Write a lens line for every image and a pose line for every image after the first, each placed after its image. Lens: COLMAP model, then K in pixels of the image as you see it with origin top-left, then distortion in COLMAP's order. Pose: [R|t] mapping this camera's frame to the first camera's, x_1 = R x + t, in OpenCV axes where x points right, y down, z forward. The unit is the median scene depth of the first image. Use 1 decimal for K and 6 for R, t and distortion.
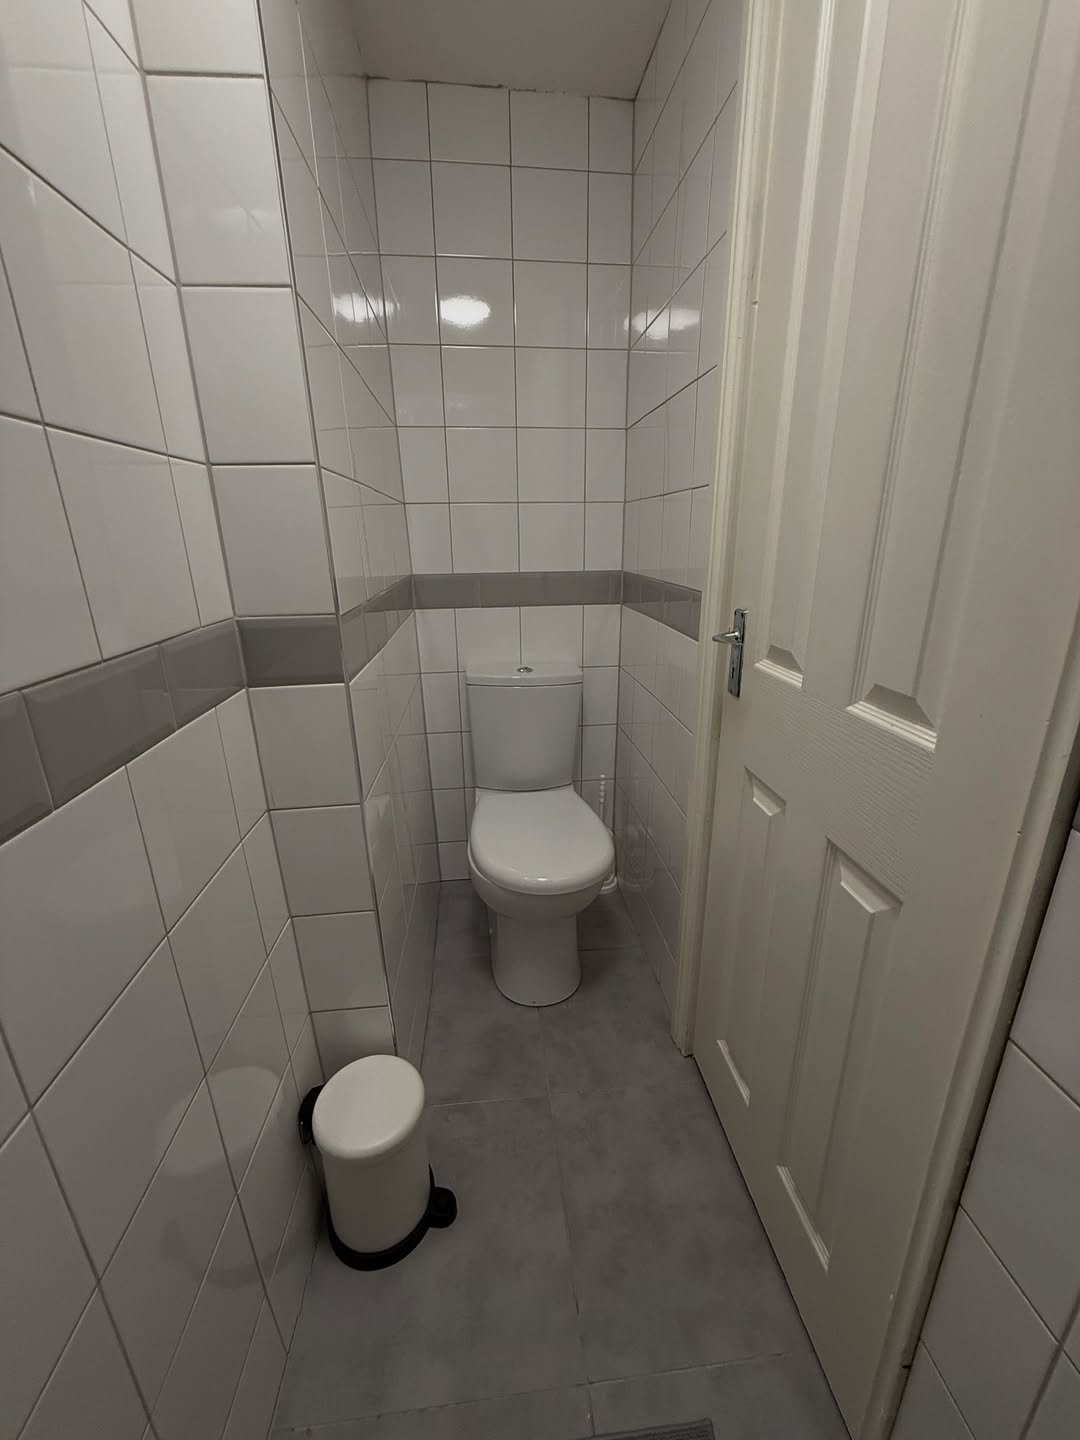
lens RADIAL K [[576.1, 0, 543.9], [0, 576.1, 720.6], [0, 0, 1]] dist [-0.000641, 0.000472]
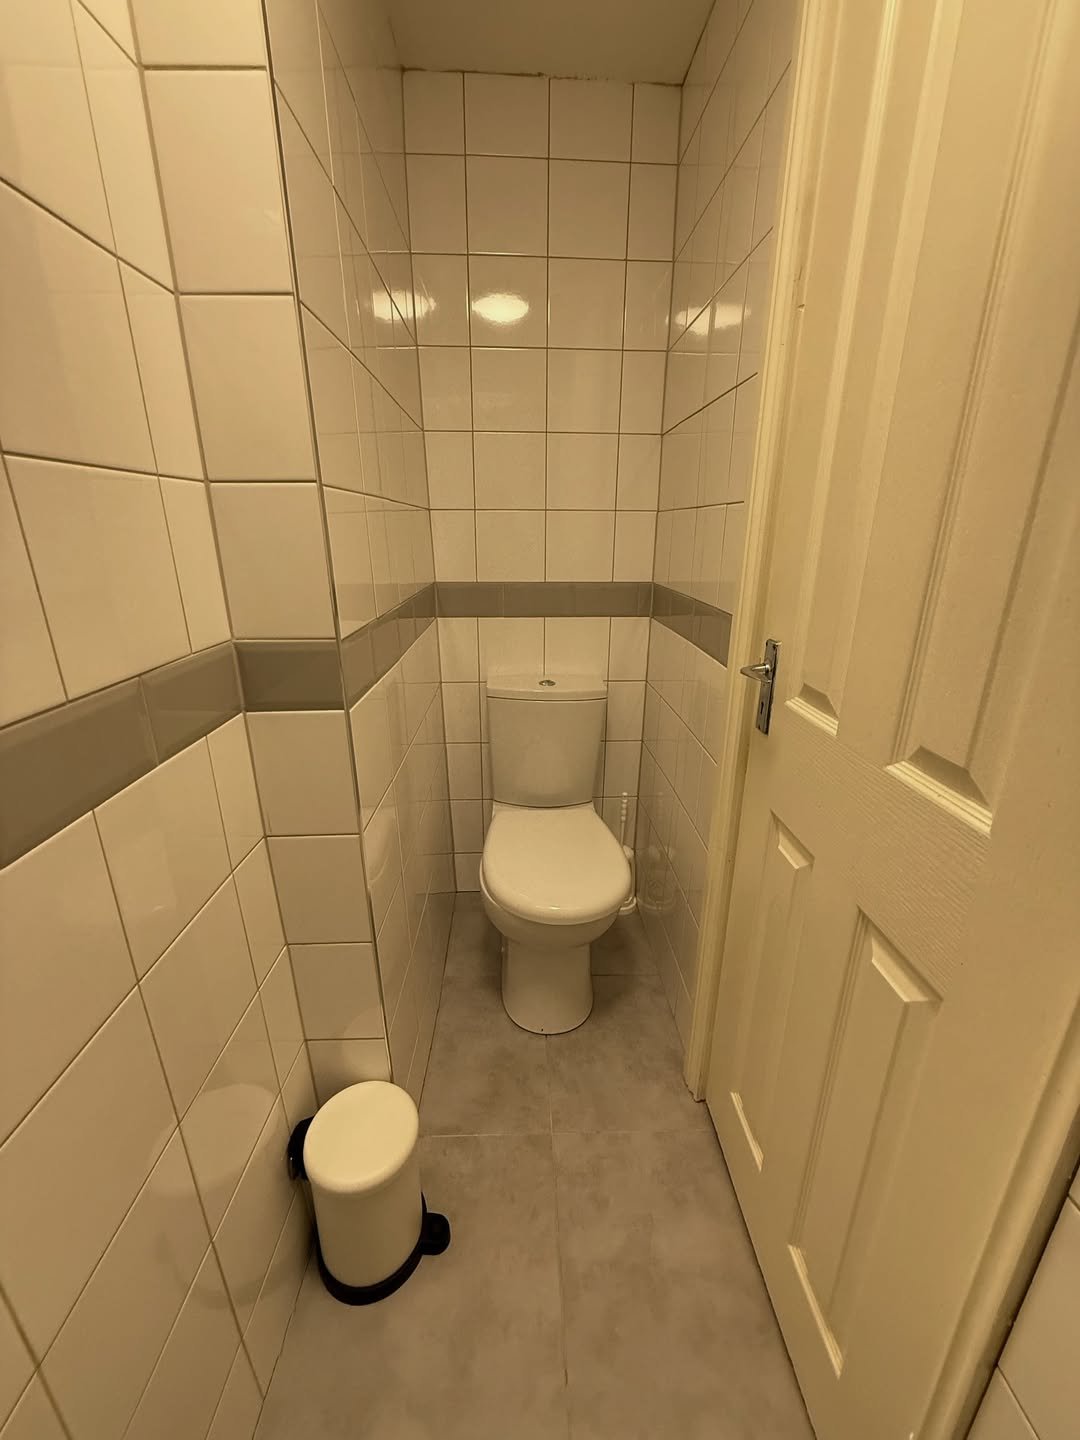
lens RADIAL K [[576.1, 0, 541.8], [0, 576.1, 722.7], [0, 0, 1]] dist [-0.000641, 0.000472]
pose [[0.997597, 0.036373, -0.058960, 0.042567], [-0.035838, 0.999306, 0.010110, -0.075682], [0.059287, -0.007973, 0.998209, 0.077823]]
